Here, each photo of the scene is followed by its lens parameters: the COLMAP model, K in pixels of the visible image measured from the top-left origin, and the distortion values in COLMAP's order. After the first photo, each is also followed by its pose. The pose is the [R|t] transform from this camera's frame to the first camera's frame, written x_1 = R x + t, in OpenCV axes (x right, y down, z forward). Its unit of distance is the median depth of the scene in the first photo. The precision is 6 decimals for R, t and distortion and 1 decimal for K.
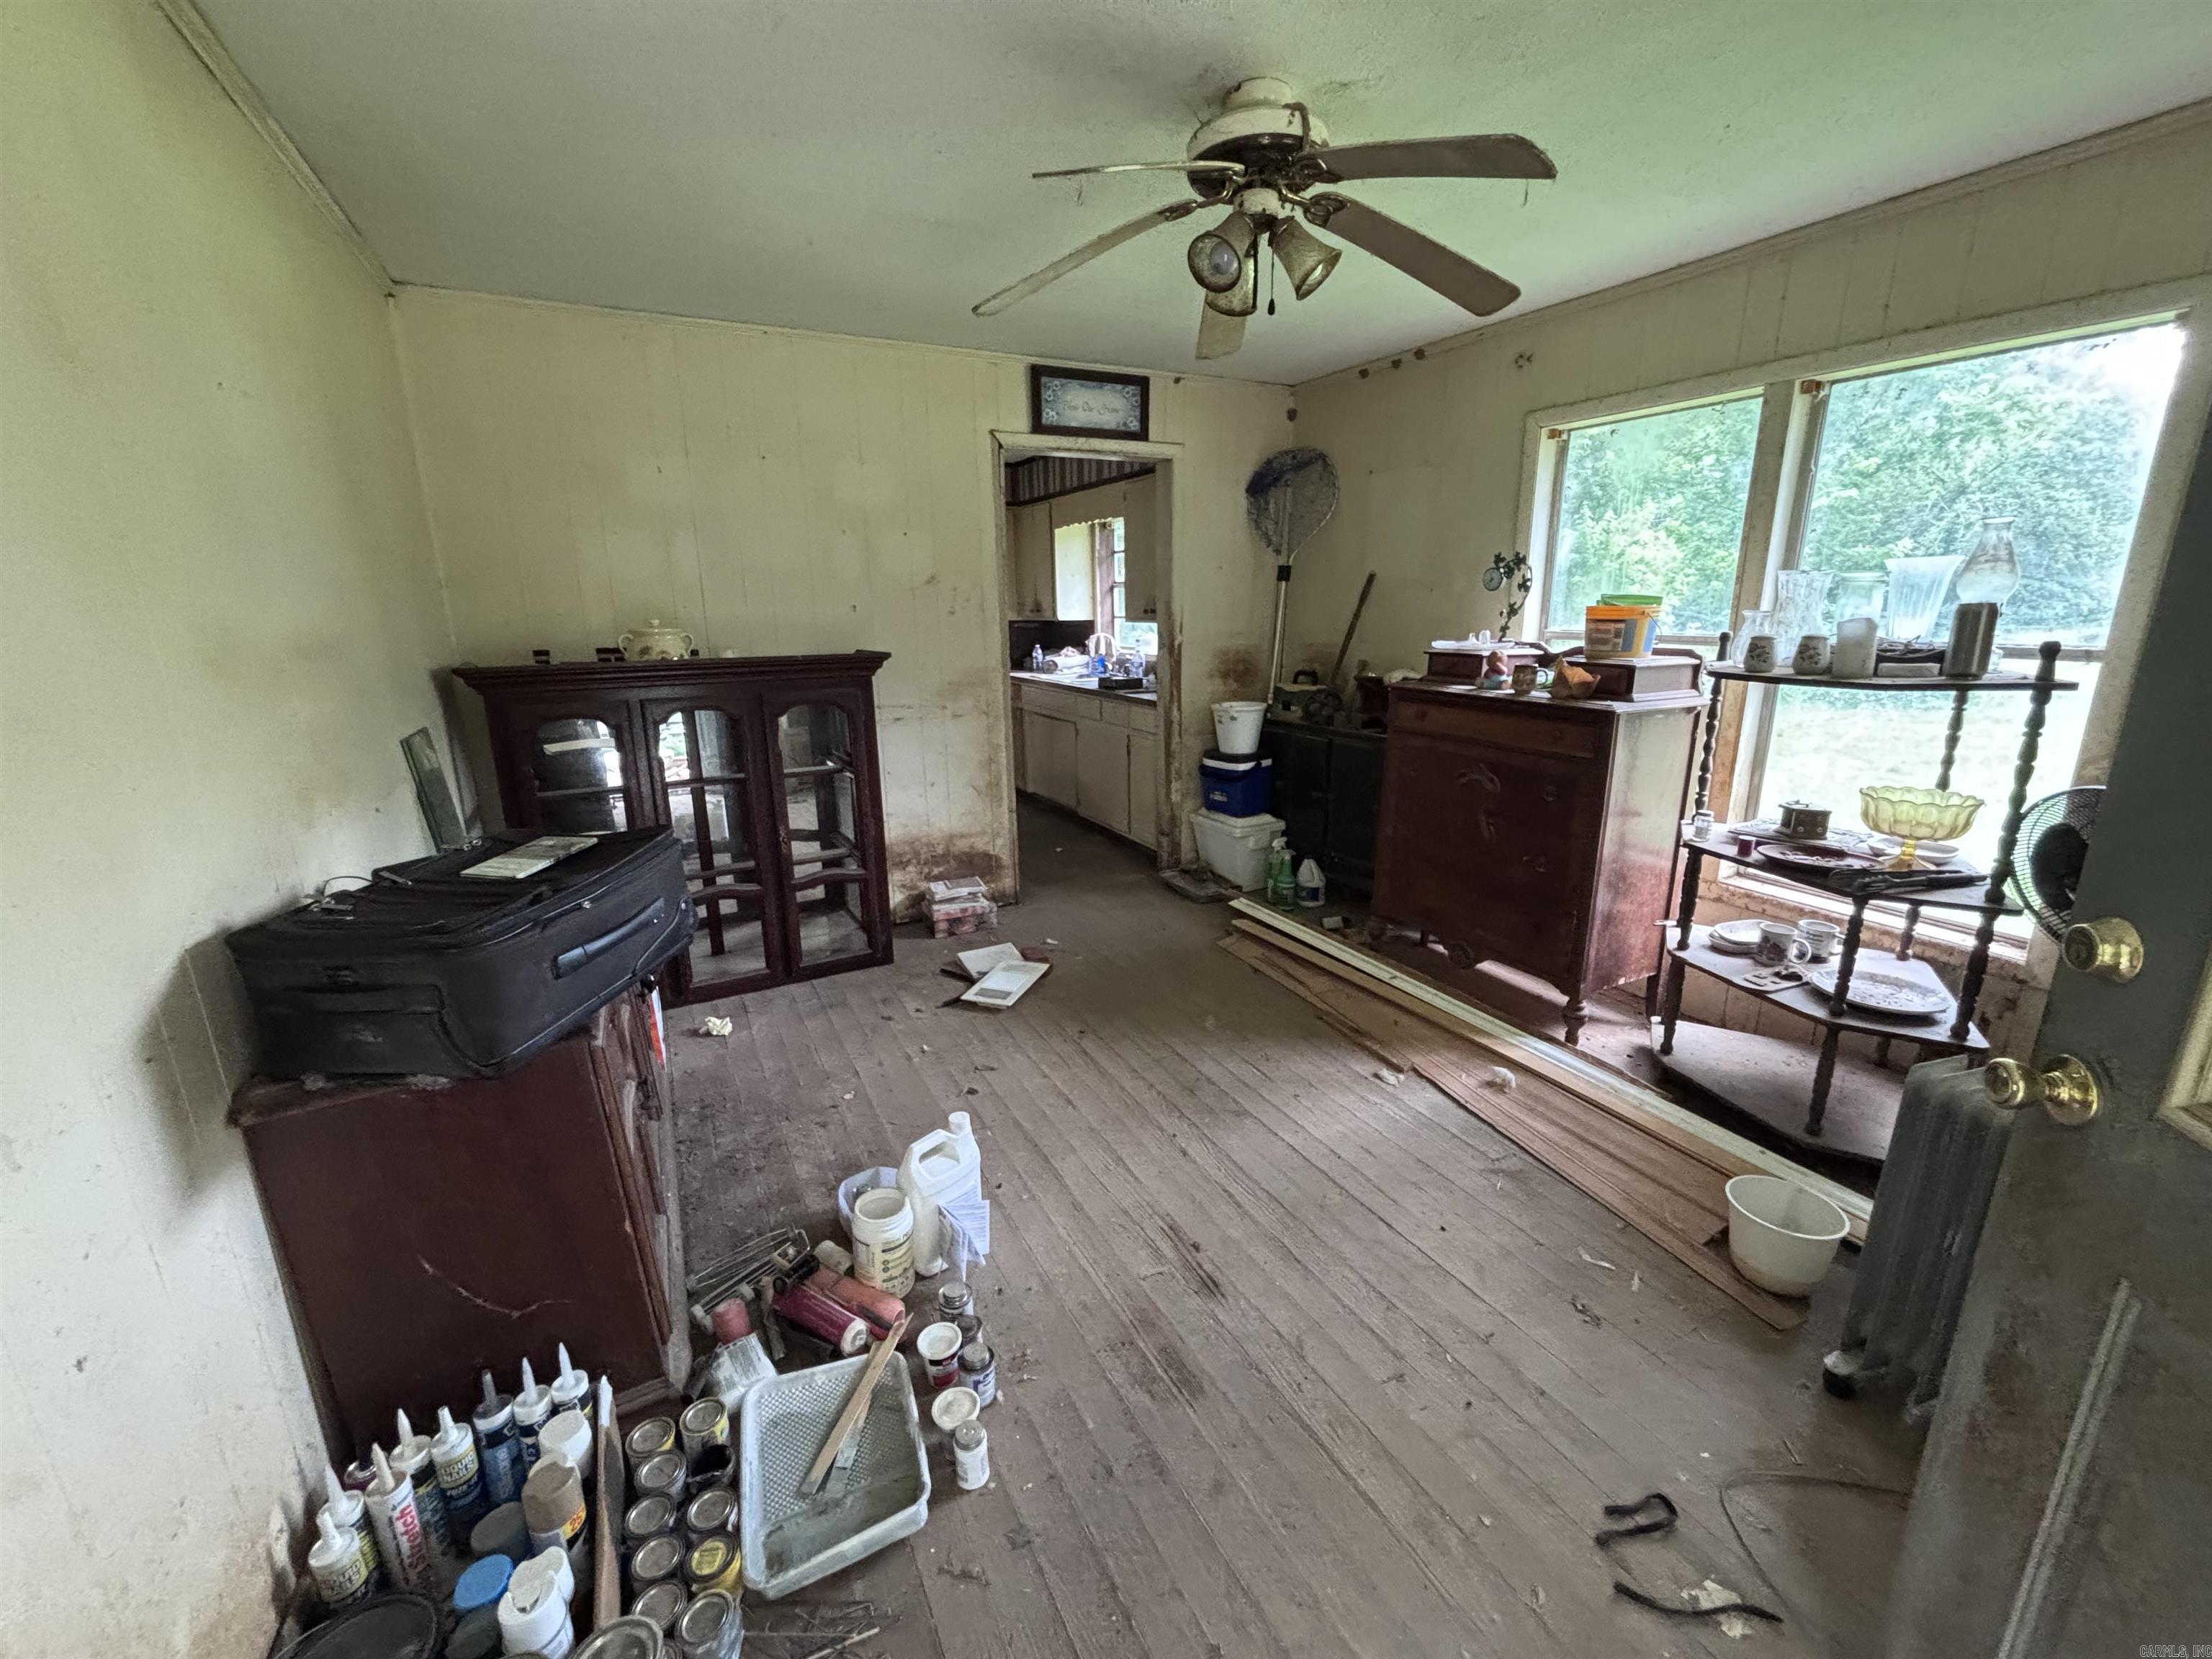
lens RADIAL K [[894.3, 0, 1112.6], [0, 894.3, 828.8], [0, 0, 1]] dist [0.000114, 0.000394]
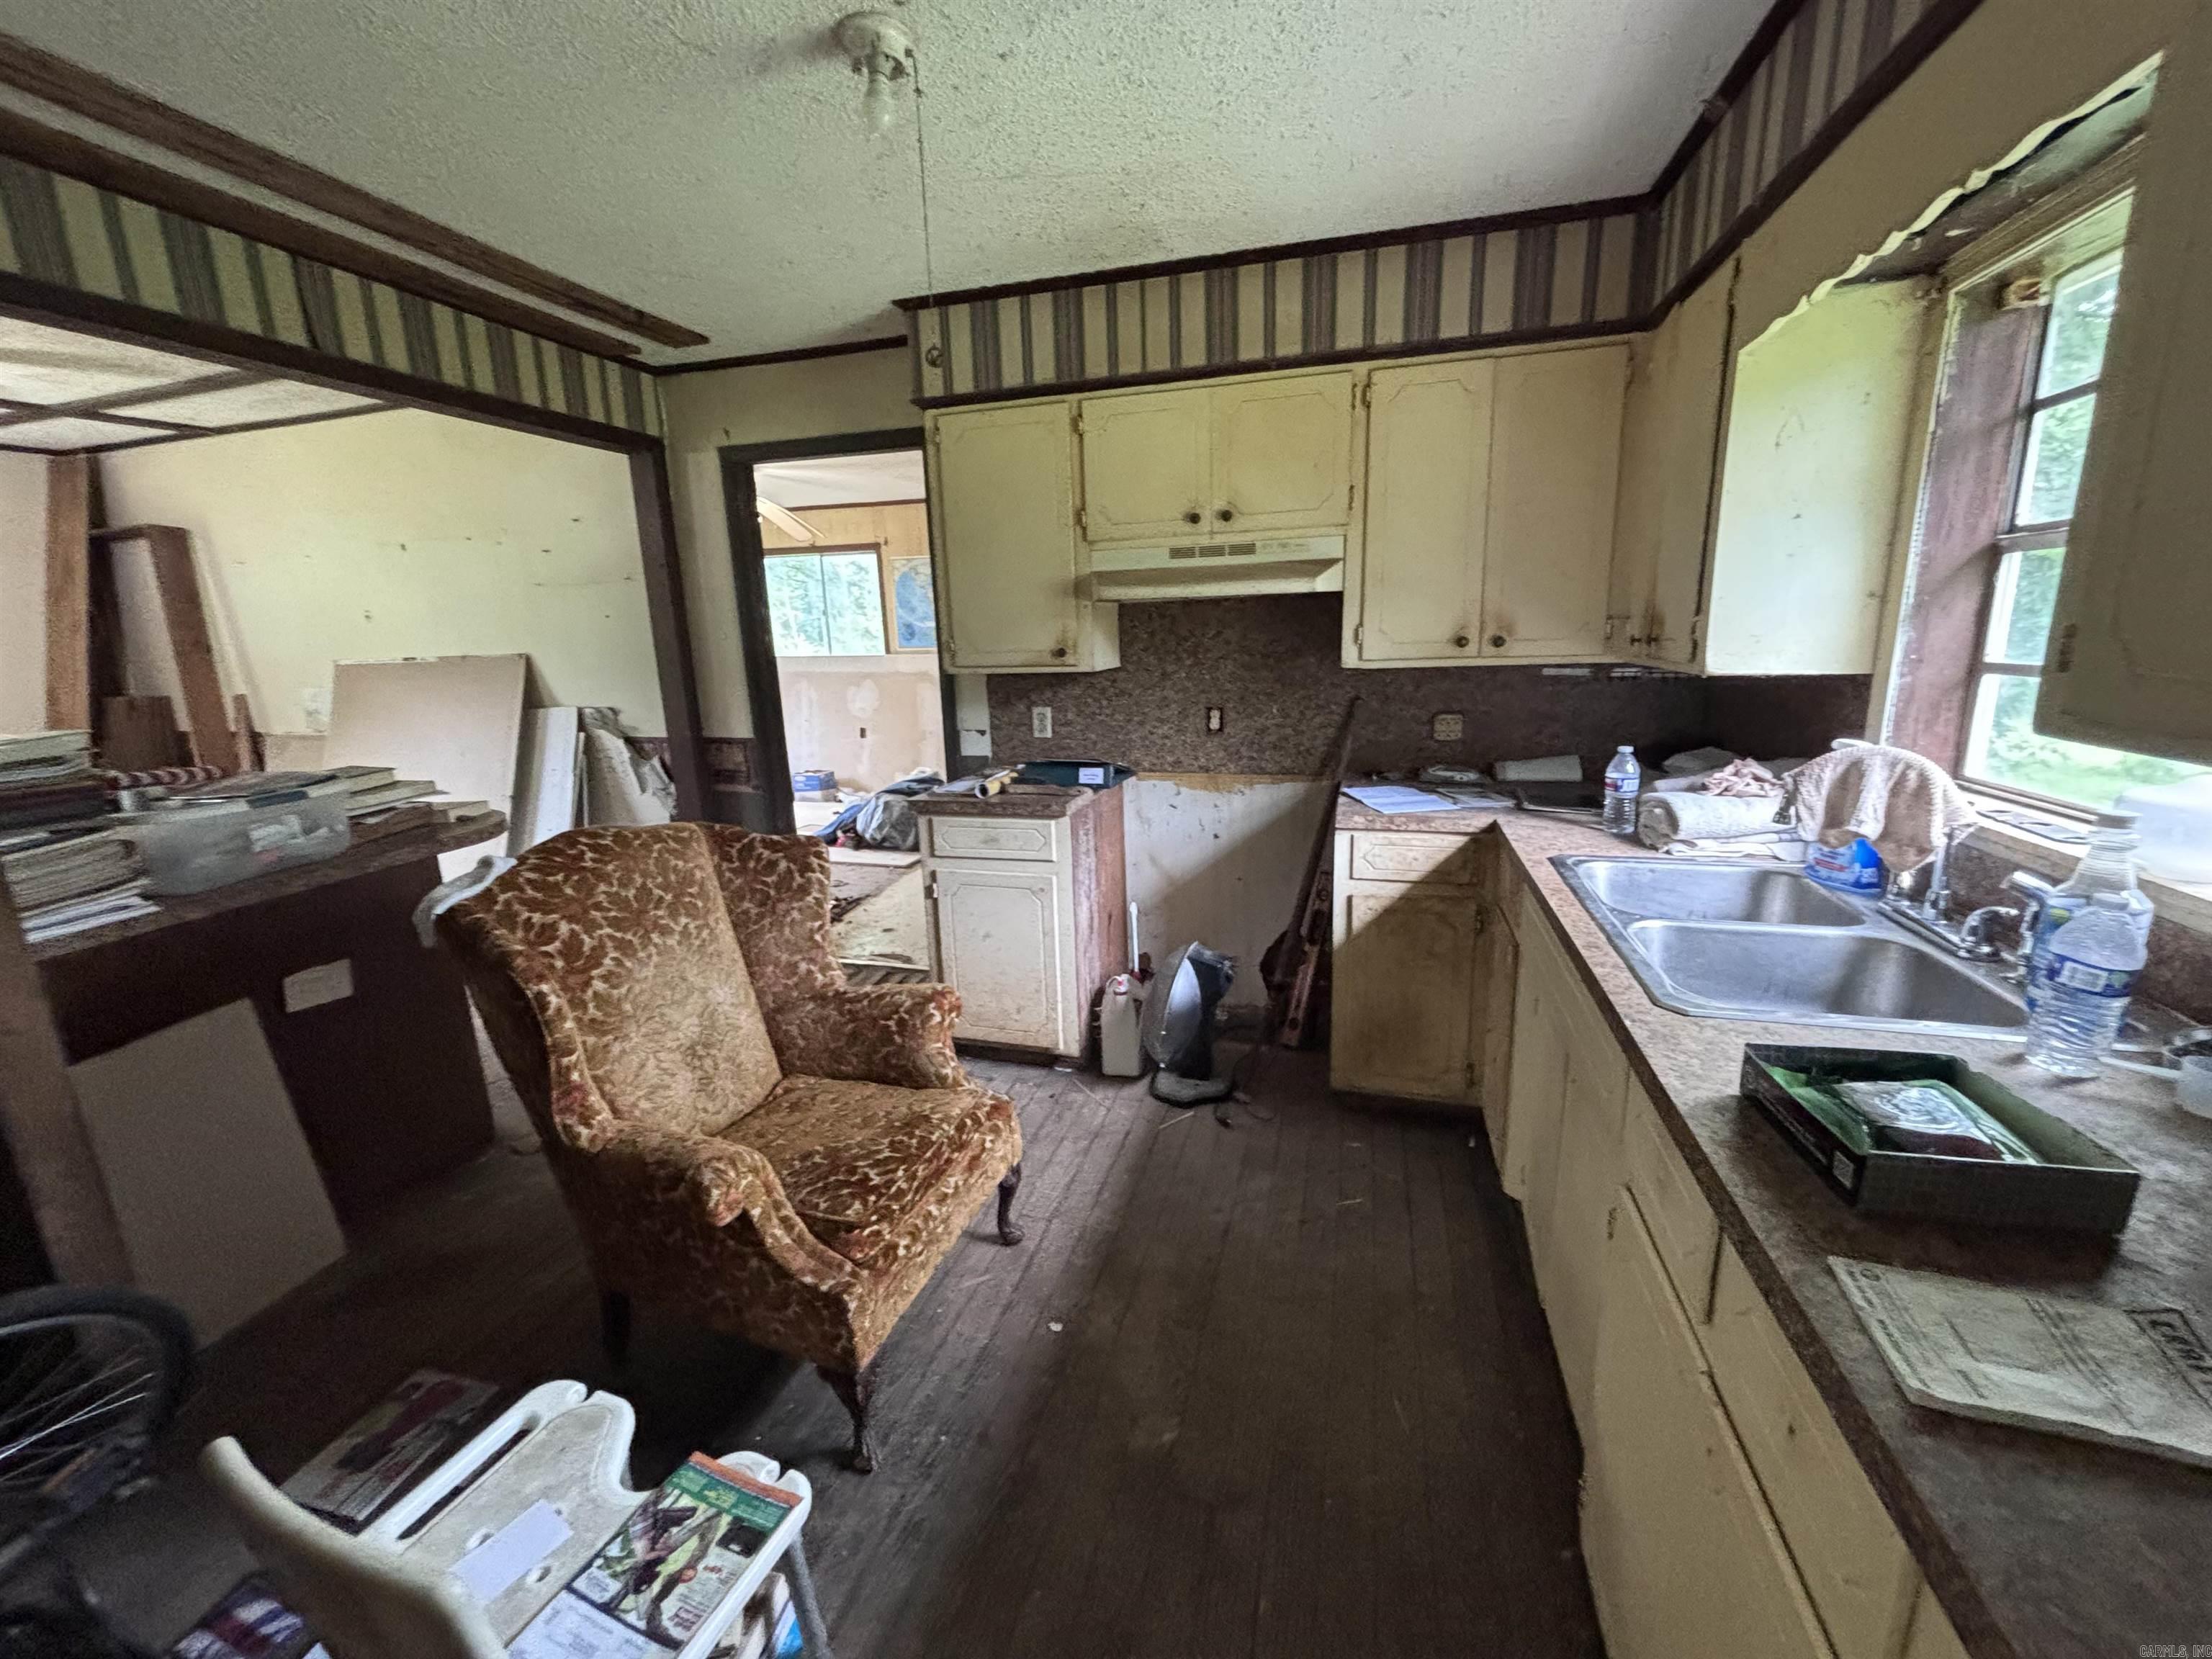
lens RADIAL K [[894.3, 0, 1096.2], [0, 894.3, 826.9], [0, 0, 1]] dist [0.000114, 0.000394]
pose [[0.710721, 0.152483, -0.686749, 0.005175], [-0.158117, 0.985873, 0.055263, -0.170246], [0.685474, 0.069310, 0.724791, 0.660928]]
